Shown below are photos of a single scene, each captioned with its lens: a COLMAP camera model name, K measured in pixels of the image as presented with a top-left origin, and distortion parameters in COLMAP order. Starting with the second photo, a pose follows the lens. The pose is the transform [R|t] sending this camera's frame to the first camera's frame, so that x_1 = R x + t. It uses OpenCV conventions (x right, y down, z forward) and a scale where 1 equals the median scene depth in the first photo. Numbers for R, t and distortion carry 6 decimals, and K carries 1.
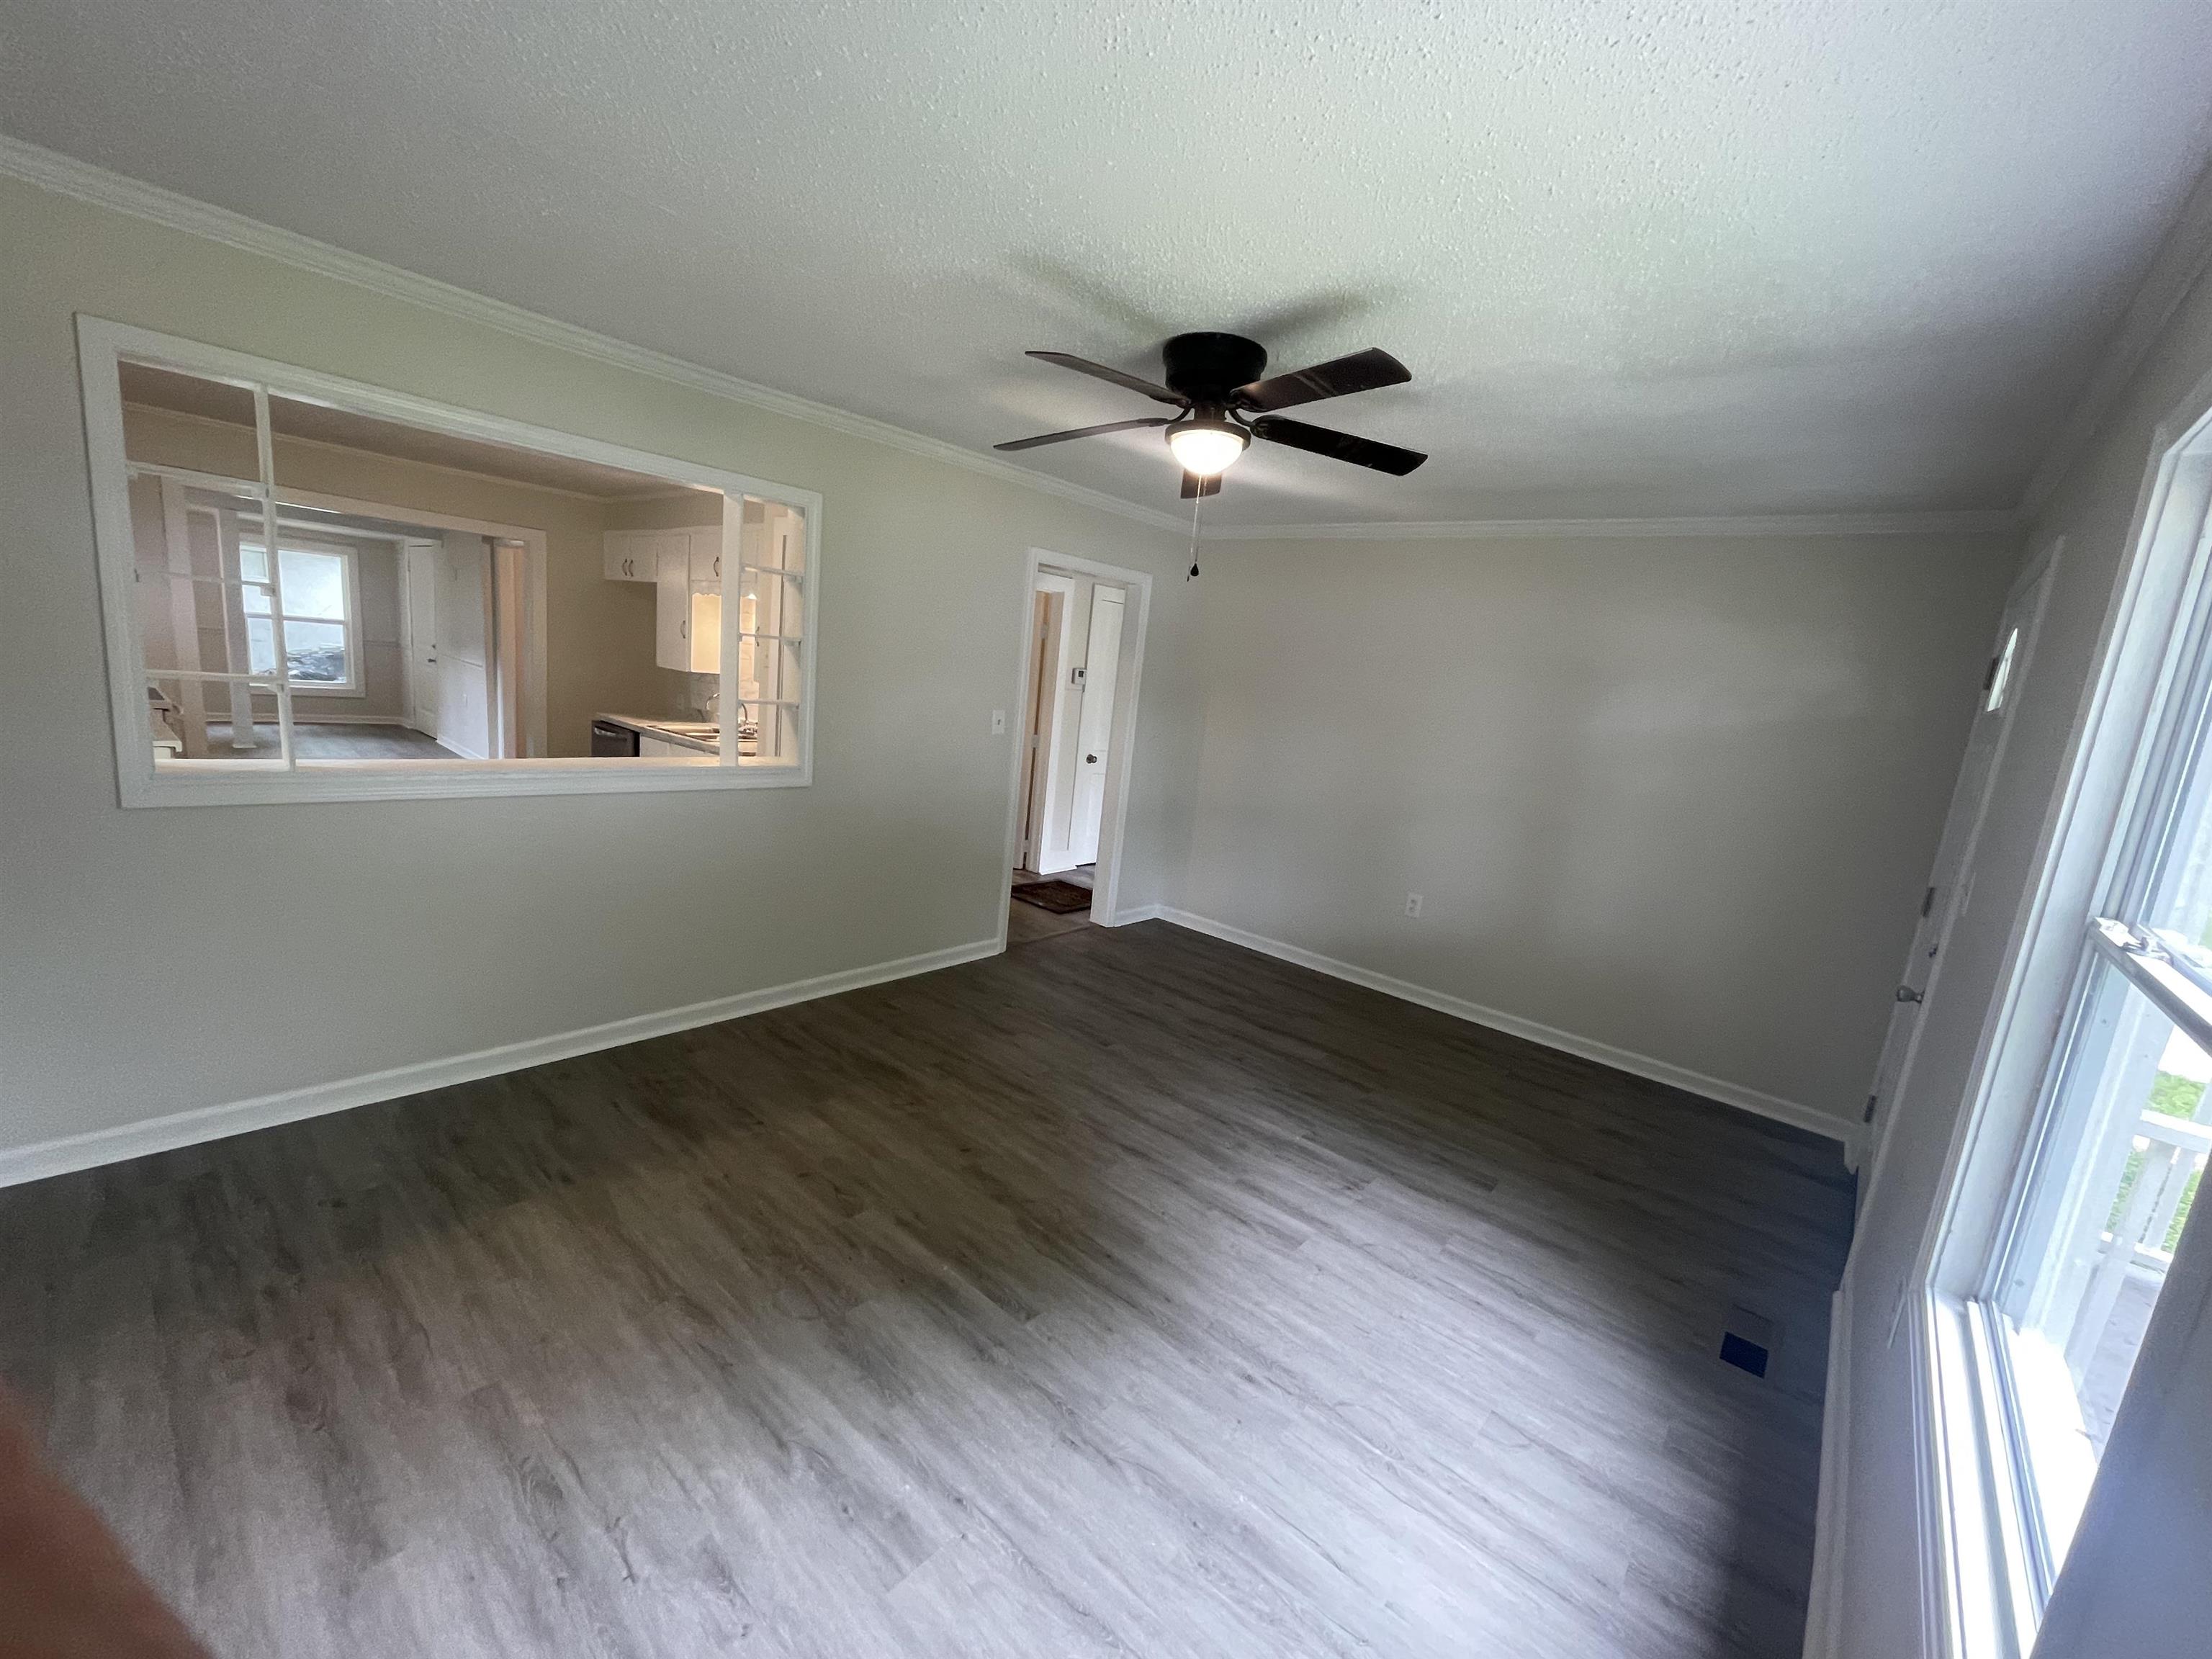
lens RADIAL K [[894.0, 0, 1113.9], [0, 894.0, 835.4], [0, 0, 1]] dist [0.002766, 0.001783]
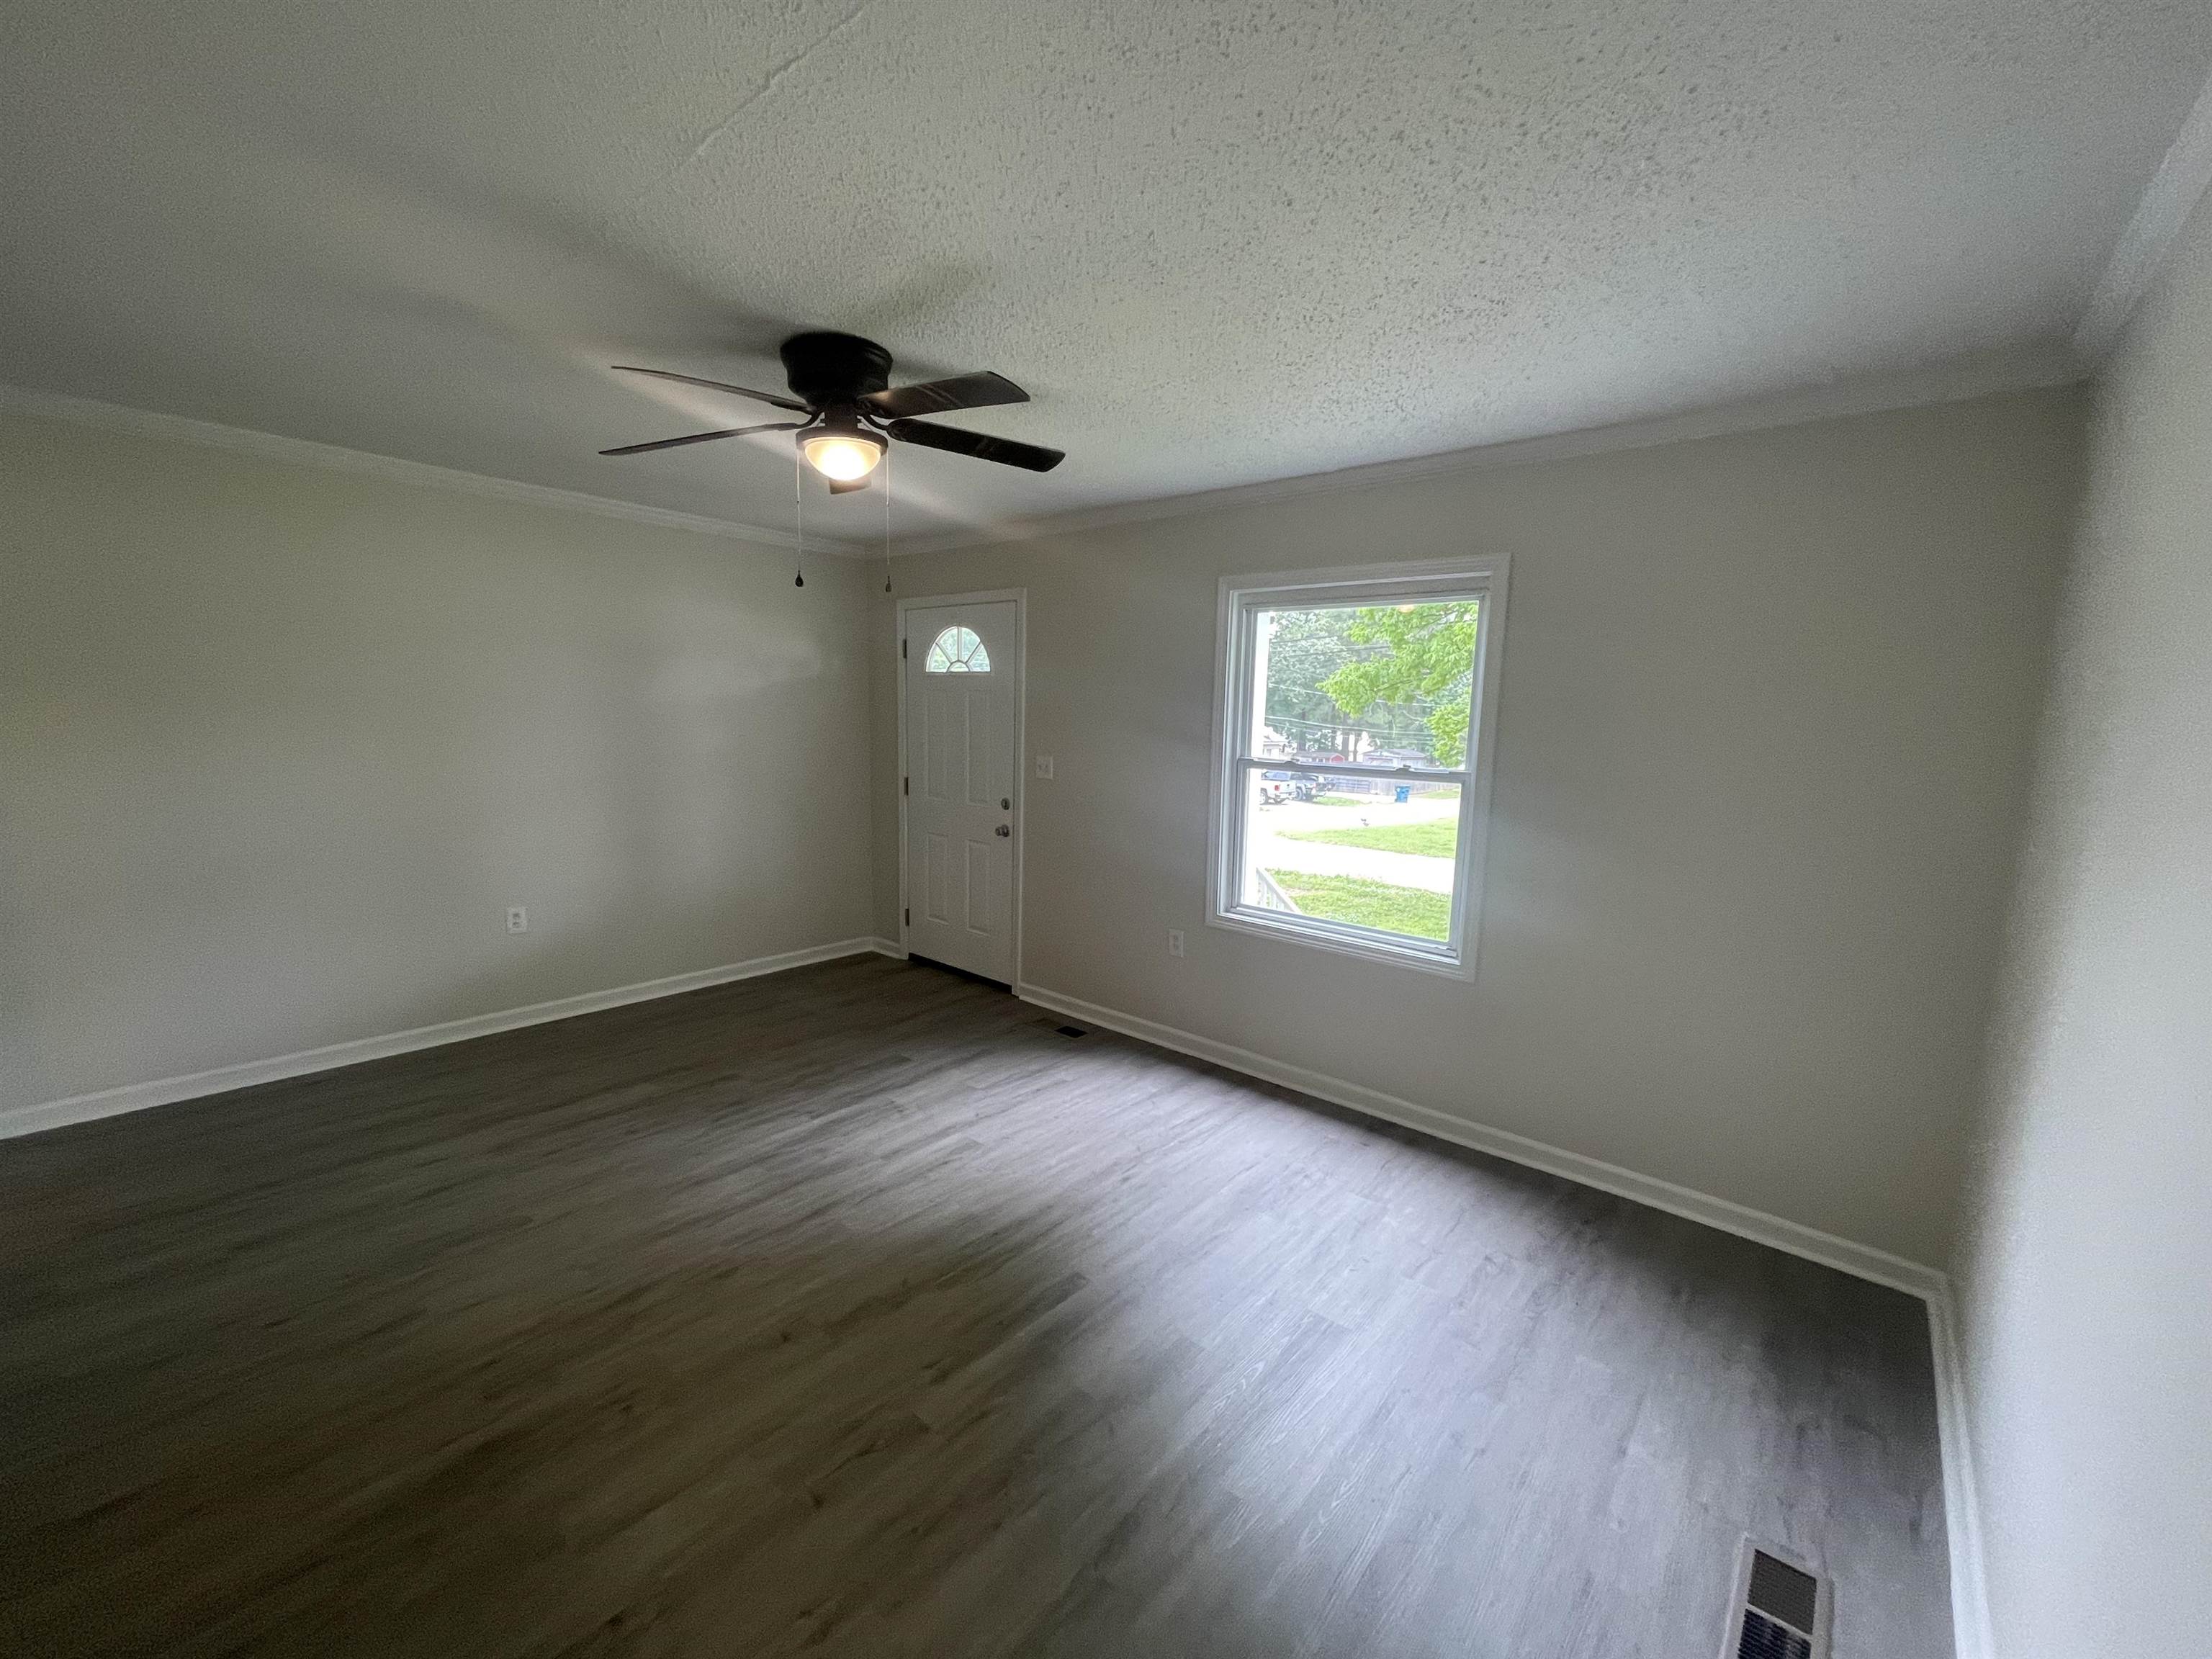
lens RADIAL K [[894.0, 0, 1087.9], [0, 894.0, 836.9], [0, 0, 1]] dist [0.002766, 0.001783]
pose [[0.017949, -0.243794, 0.969661, -0.847787], [0.161667, 0.957763, 0.237810, -0.205440], [-0.986682, 0.152493, 0.056604, 0.687932]]
